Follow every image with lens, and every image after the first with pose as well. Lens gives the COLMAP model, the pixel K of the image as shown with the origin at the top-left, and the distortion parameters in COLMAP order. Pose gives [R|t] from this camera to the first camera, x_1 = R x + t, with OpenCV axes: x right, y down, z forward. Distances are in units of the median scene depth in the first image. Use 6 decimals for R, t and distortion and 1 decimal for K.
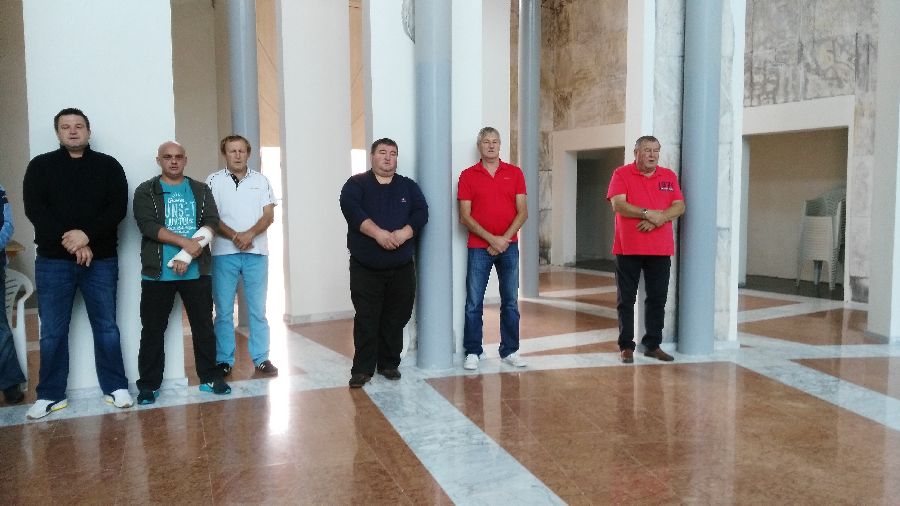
lens RADIAL K [[728.6, 0, 450.0], [0, 728.6, 253.0], [0, 0, 1]] dist [0.072804, -0.153514]
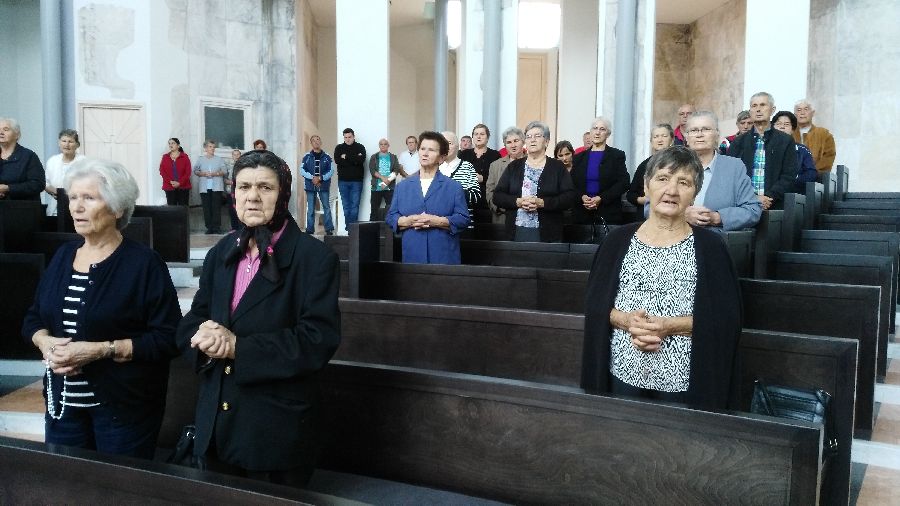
lens RADIAL K [[719.7, 0, 447.5], [0, 719.7, 259.1], [0, 0, 1]] dist [0.107093, -0.233463]
pose [[0.891780, 0.055387, -0.449067, 0.892913], [-0.054129, 0.998411, 0.015651, 0.199542], [0.449220, 0.010350, 0.893361, -1.065530]]
